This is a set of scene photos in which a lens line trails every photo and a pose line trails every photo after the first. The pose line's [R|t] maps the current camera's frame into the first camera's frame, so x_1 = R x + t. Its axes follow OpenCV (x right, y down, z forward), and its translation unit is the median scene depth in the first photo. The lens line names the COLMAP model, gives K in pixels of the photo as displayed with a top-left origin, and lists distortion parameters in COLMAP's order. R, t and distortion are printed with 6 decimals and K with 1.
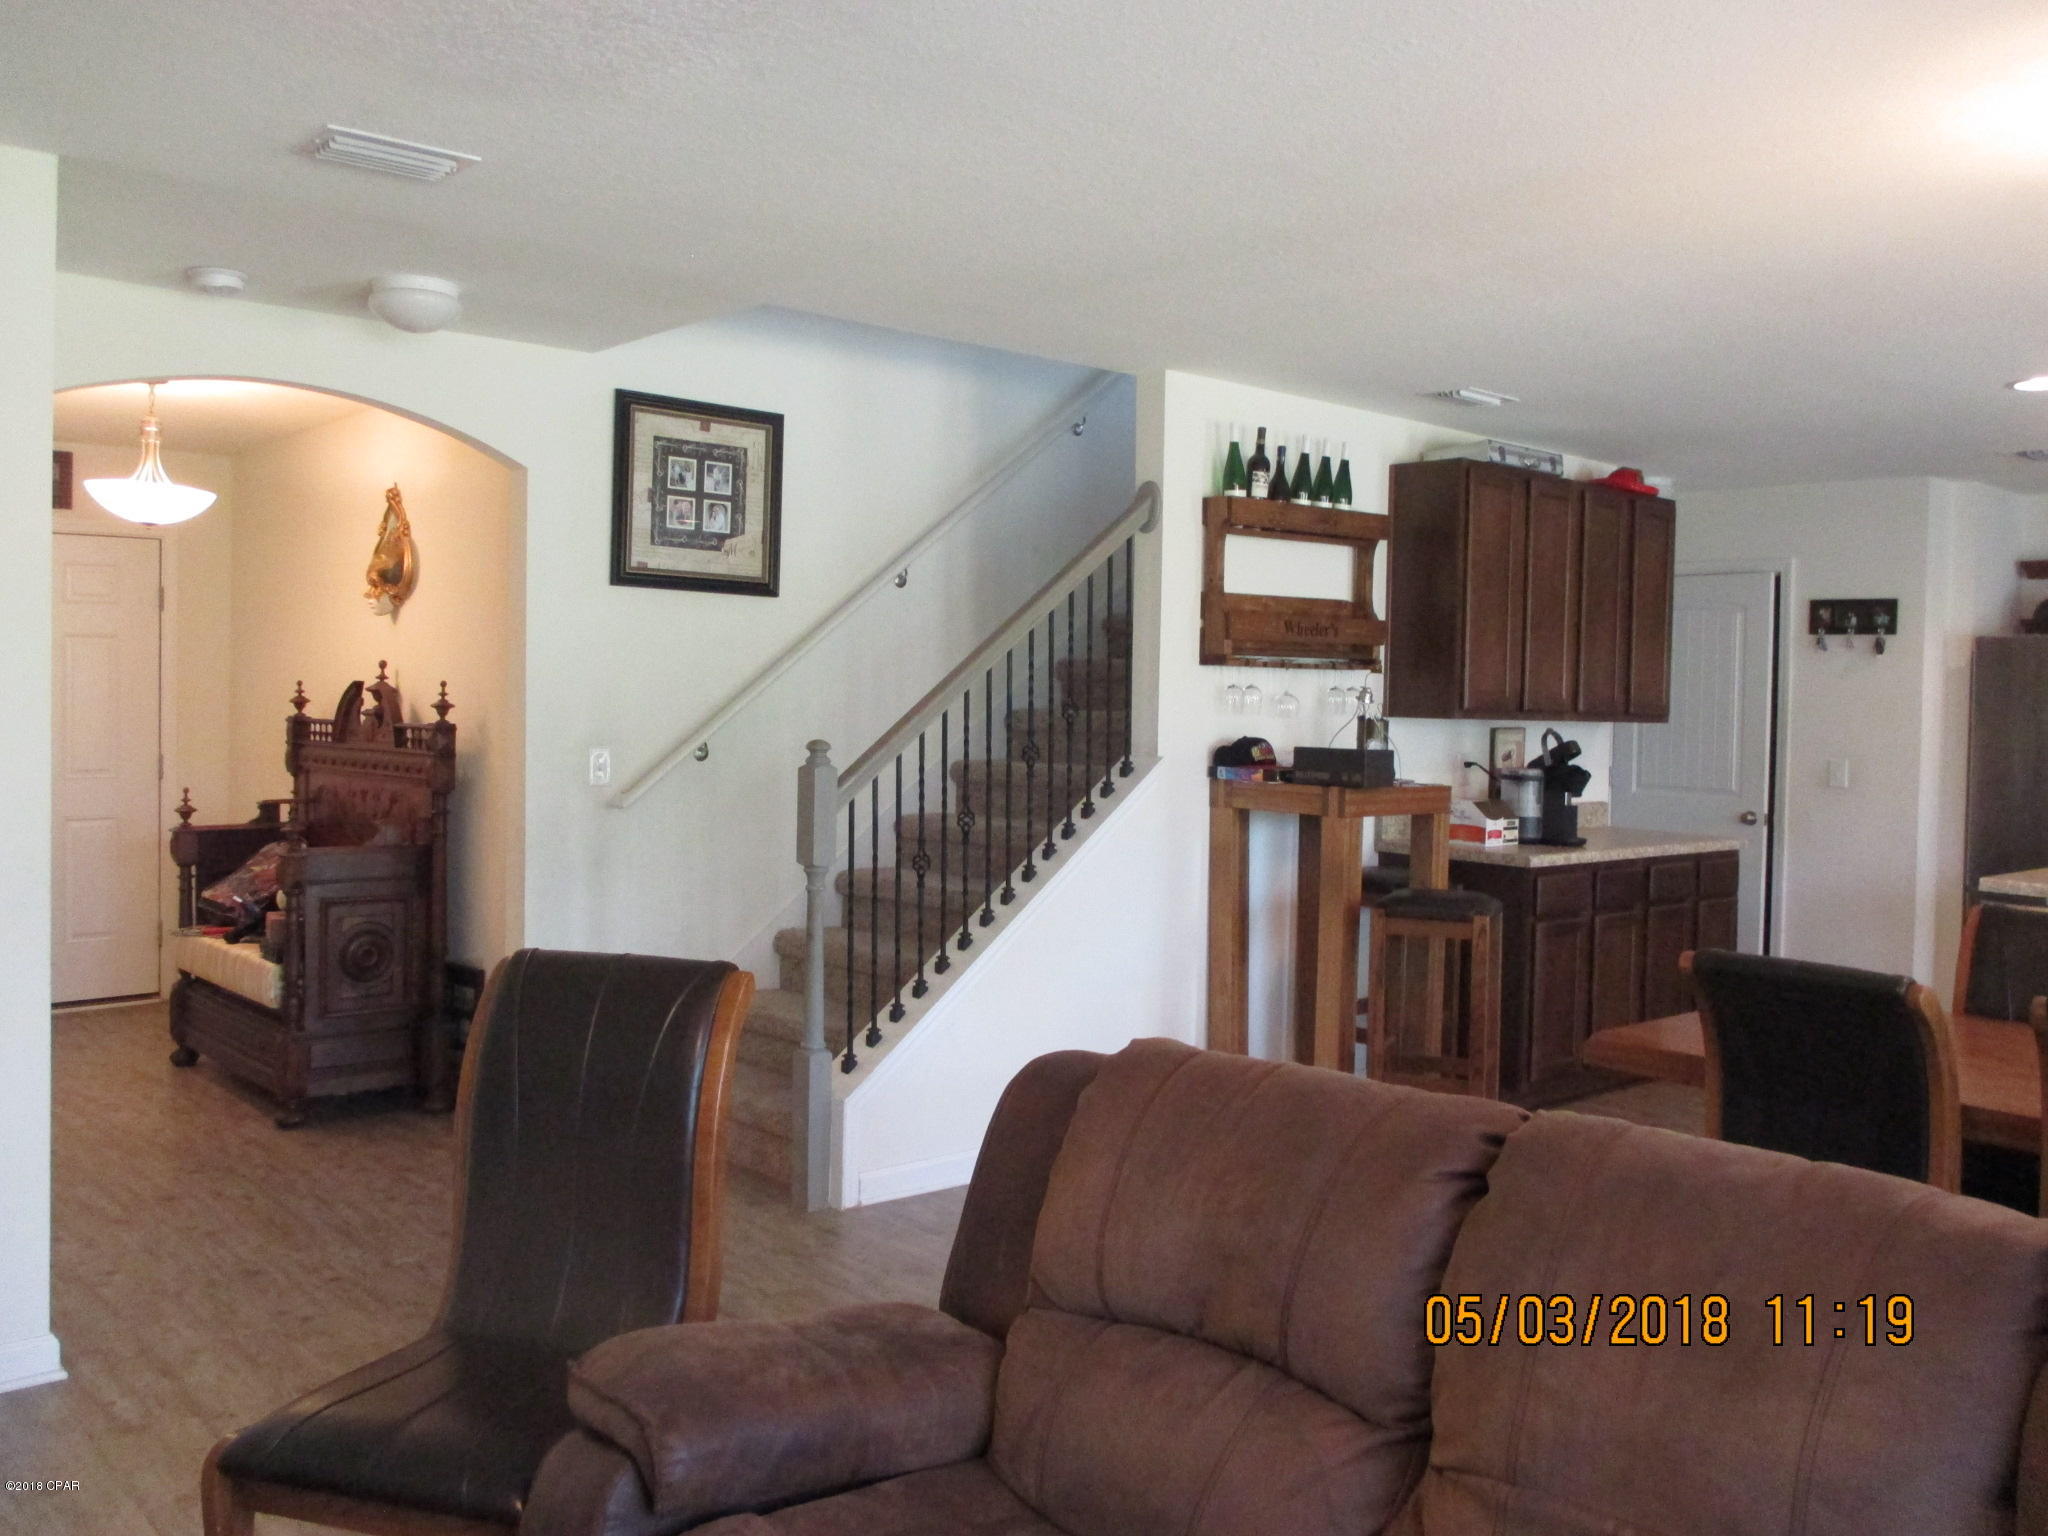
lens RADIAL K [[1707.8, 0, 1032.3], [0, 1707.8, 722.5], [0, 0, 1]] dist [-0.034465, 0.014924]
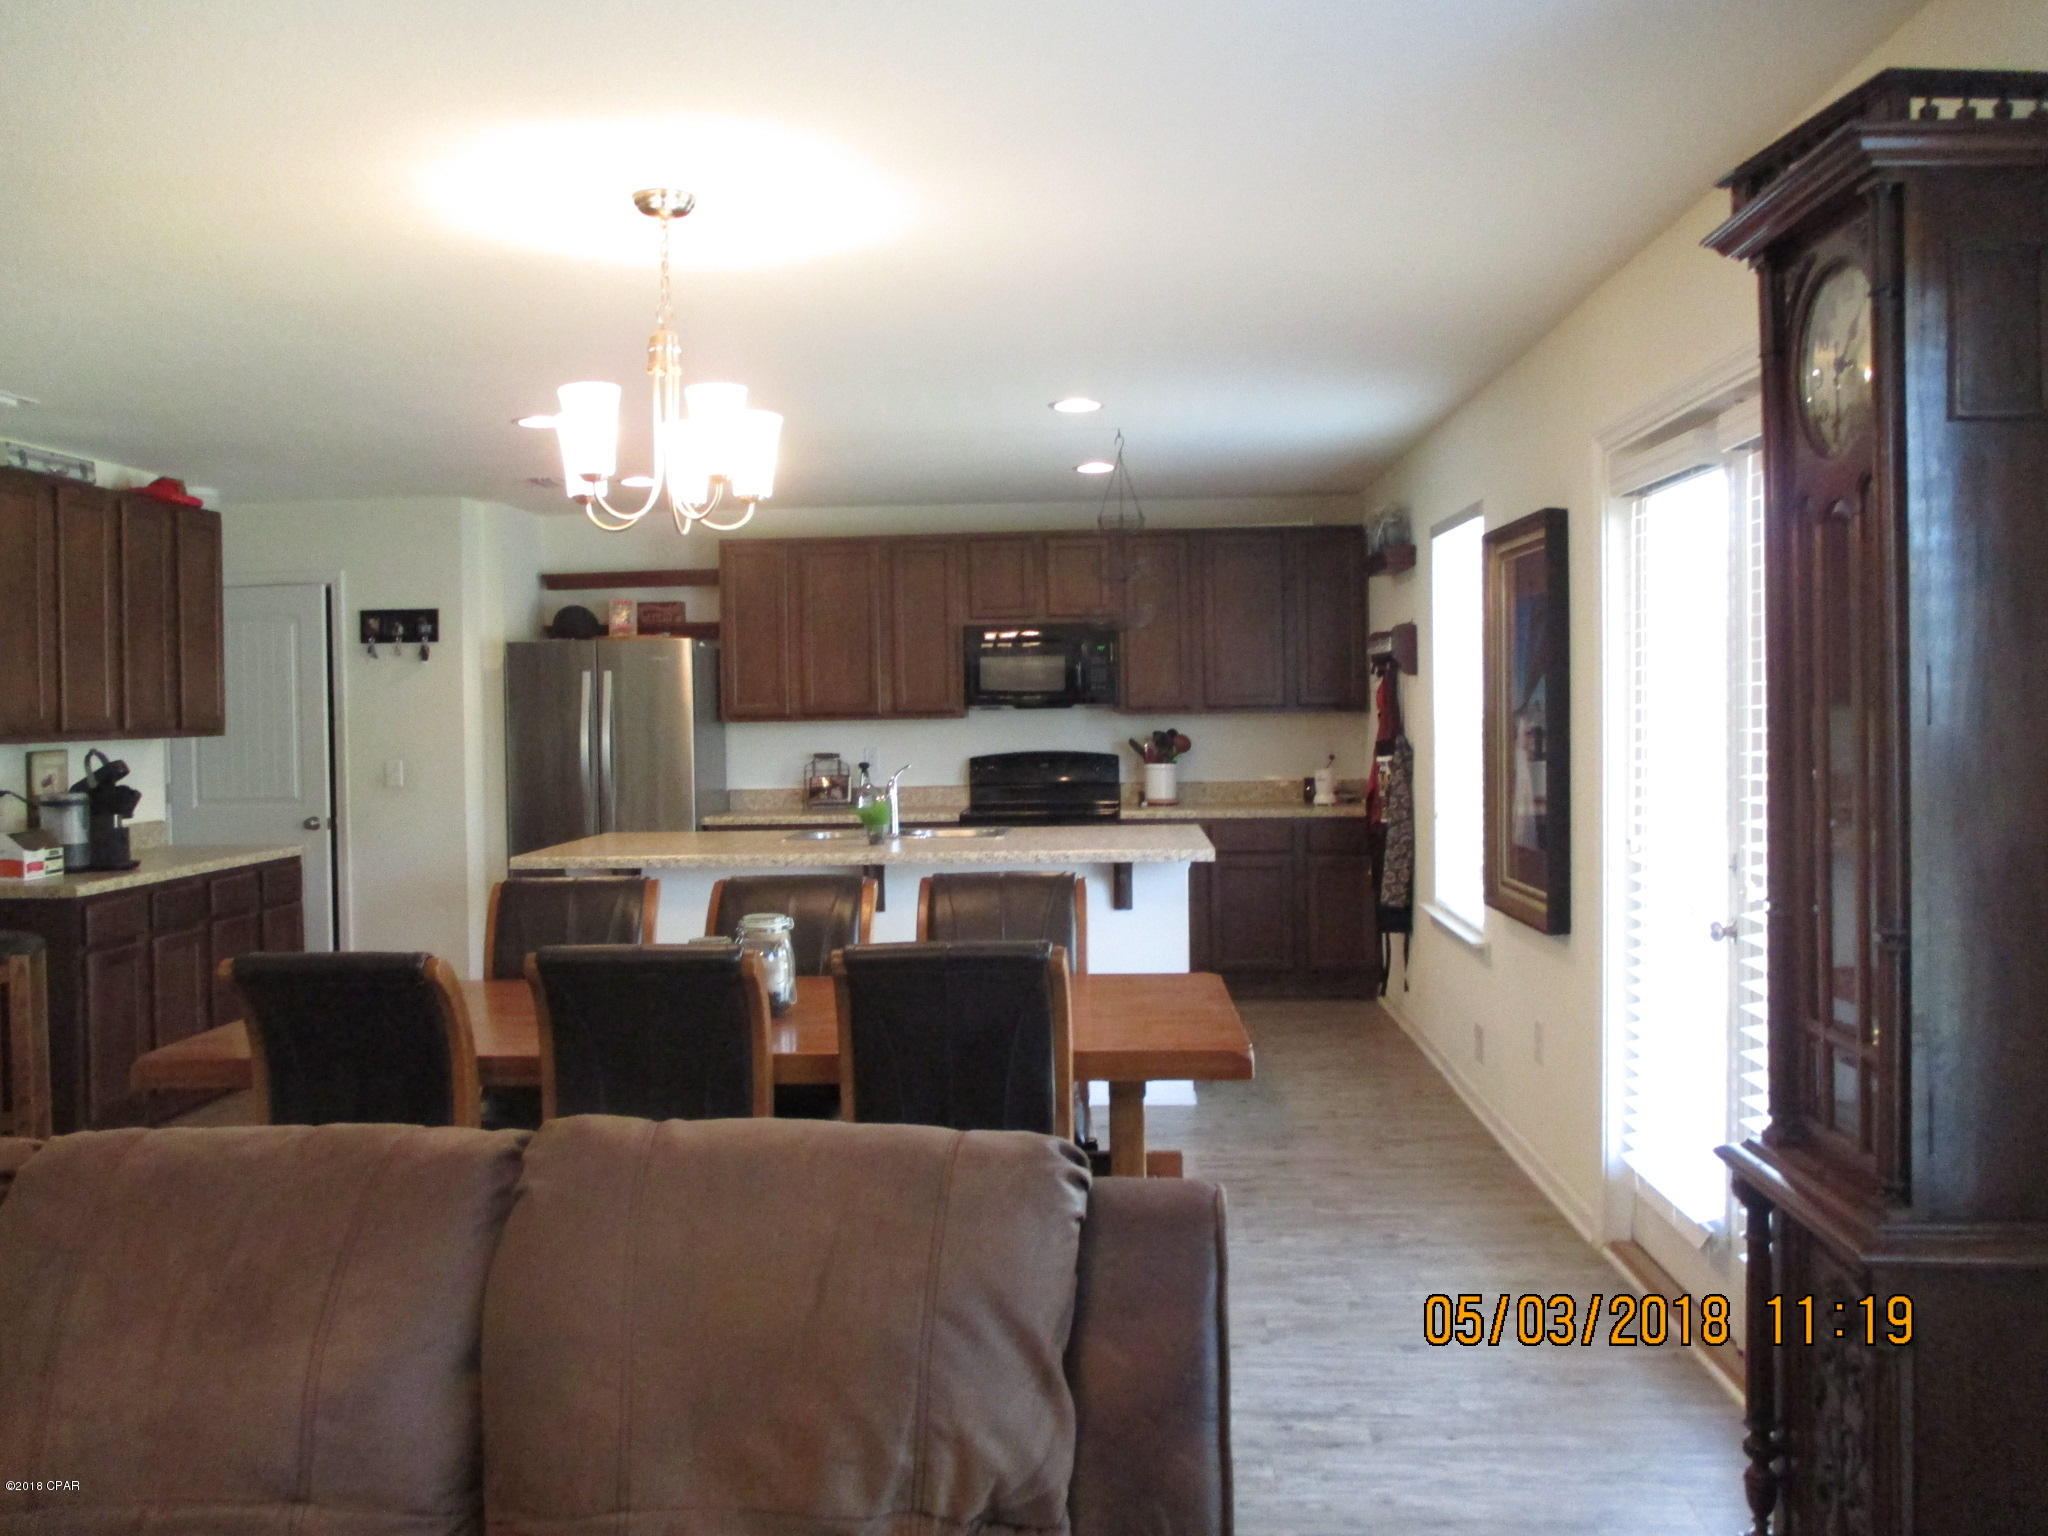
lens RADIAL K [[1699.2, 0, 1018.4], [0, 1699.2, 685.8], [0, 0, 1]] dist [-0.030815, 0.007187]
pose [[0.704365, -0.037581, 0.708843, 0.002451], [0.055672, 0.998446, -0.002385, -0.000668], [-0.707652, 0.041143, 0.705362, -0.031161]]
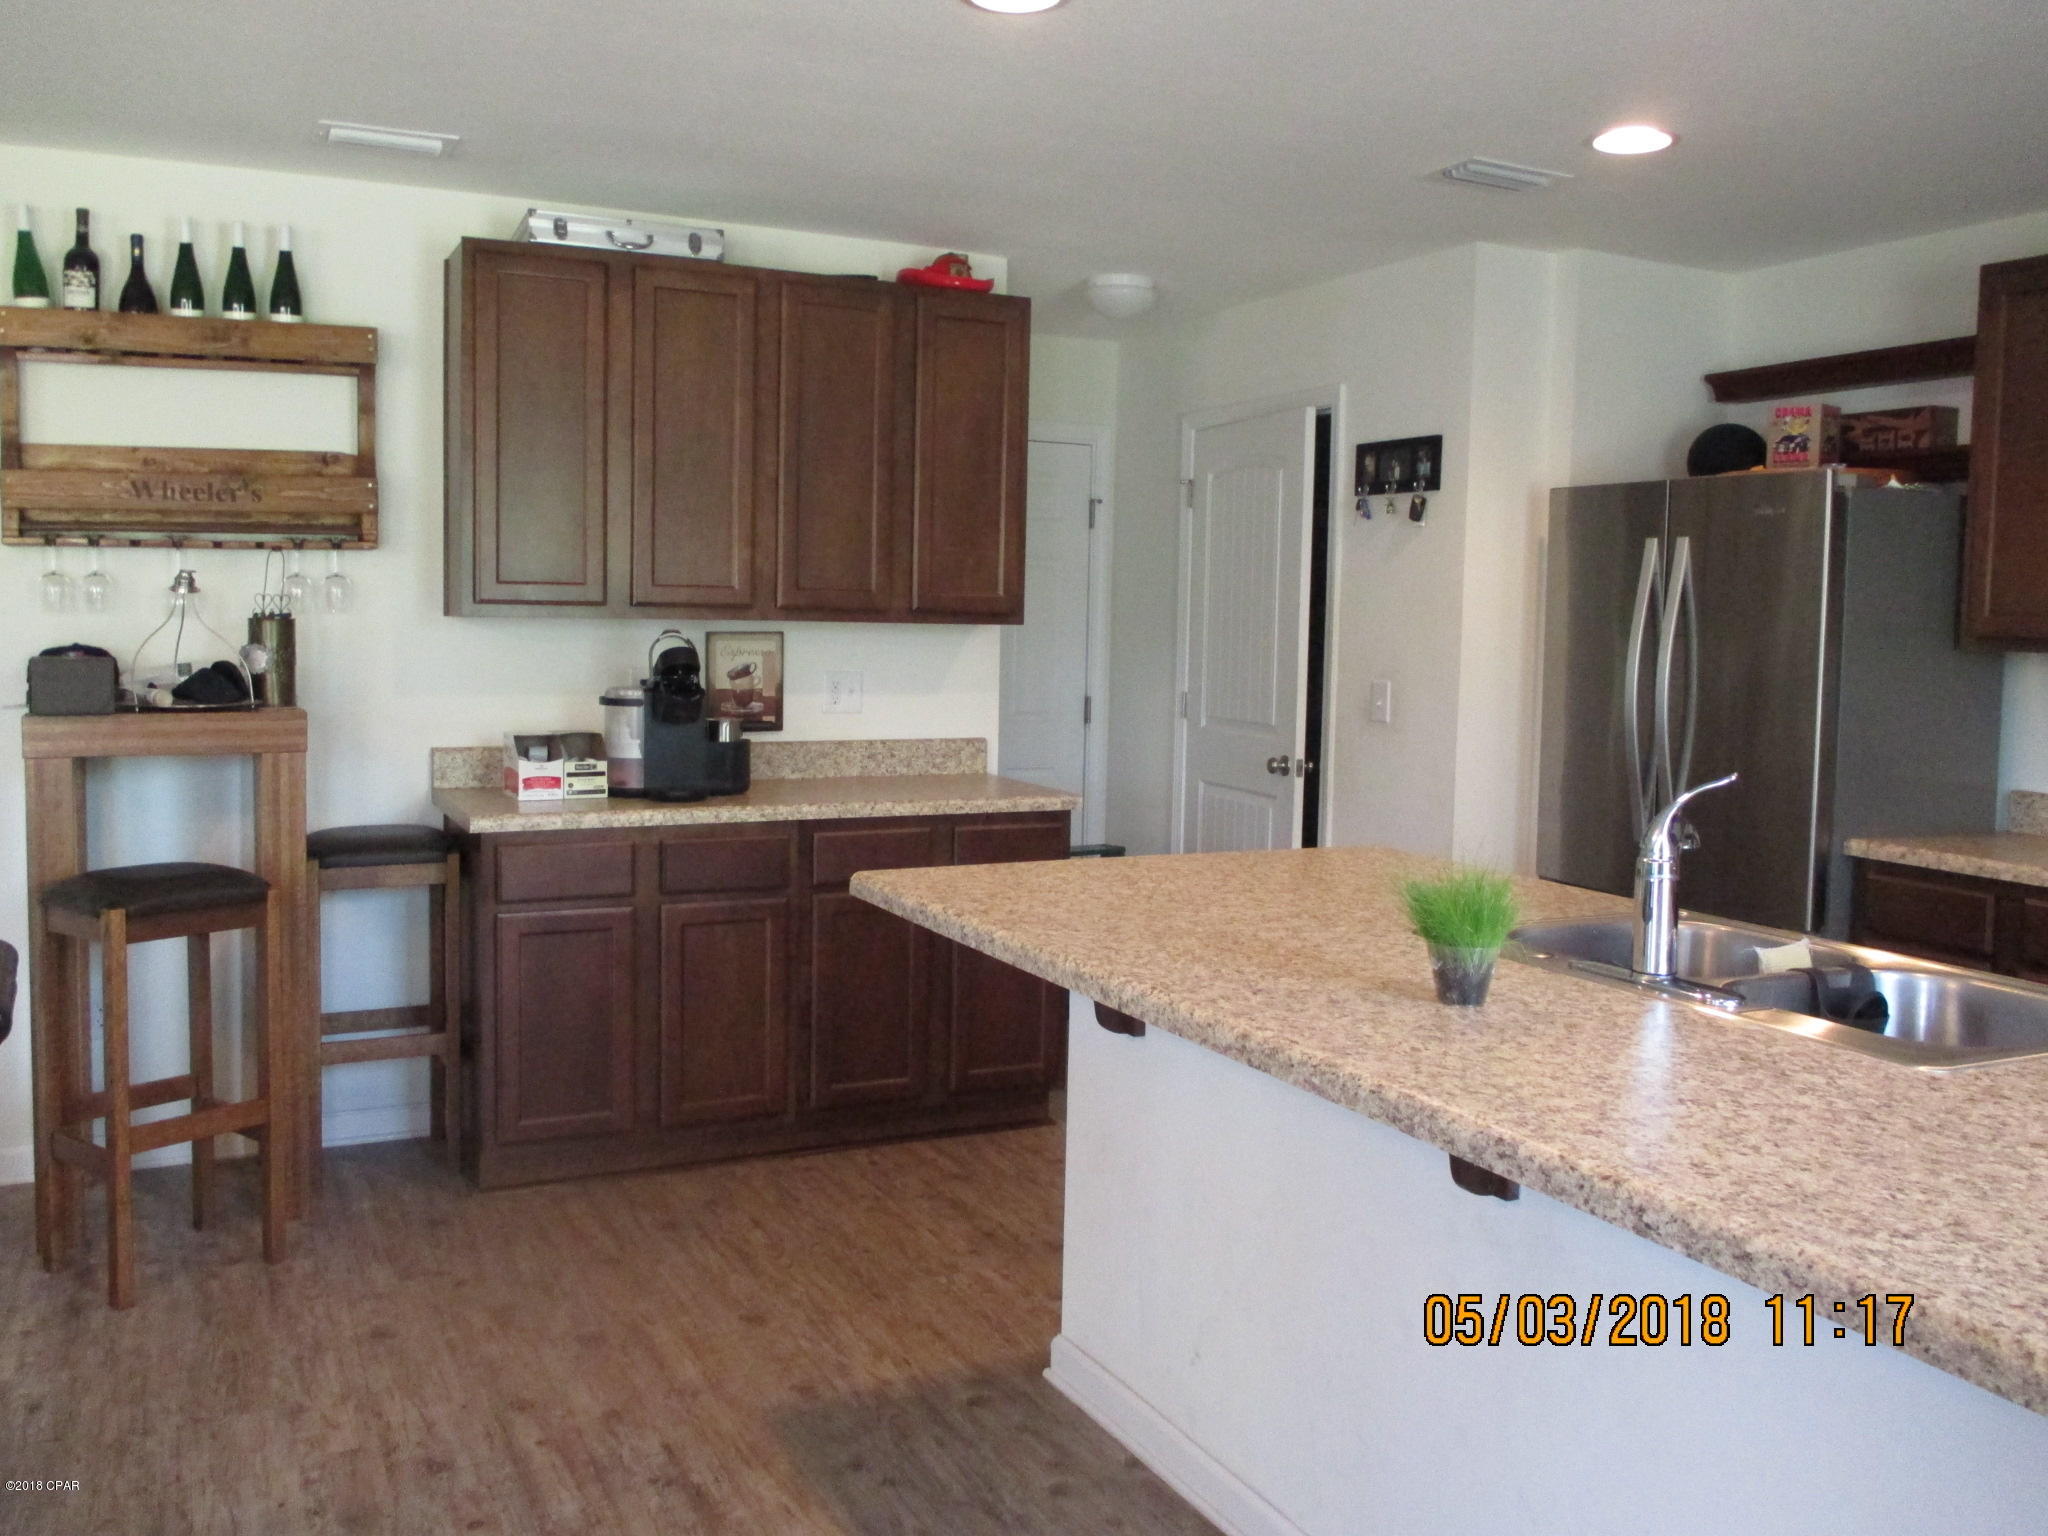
lens RADIAL K [[1734.2, 0, 1024.0], [0, 1734.2, 768.0], [0, 0, 1]] dist [-0.039039, 0.000990]
pose [[0.963614, 0.015253, -0.266861, 0.645816], [0.002563, 0.997797, 0.066288, 0.013123], [0.267285, -0.064560, 0.961453, 0.367676]]
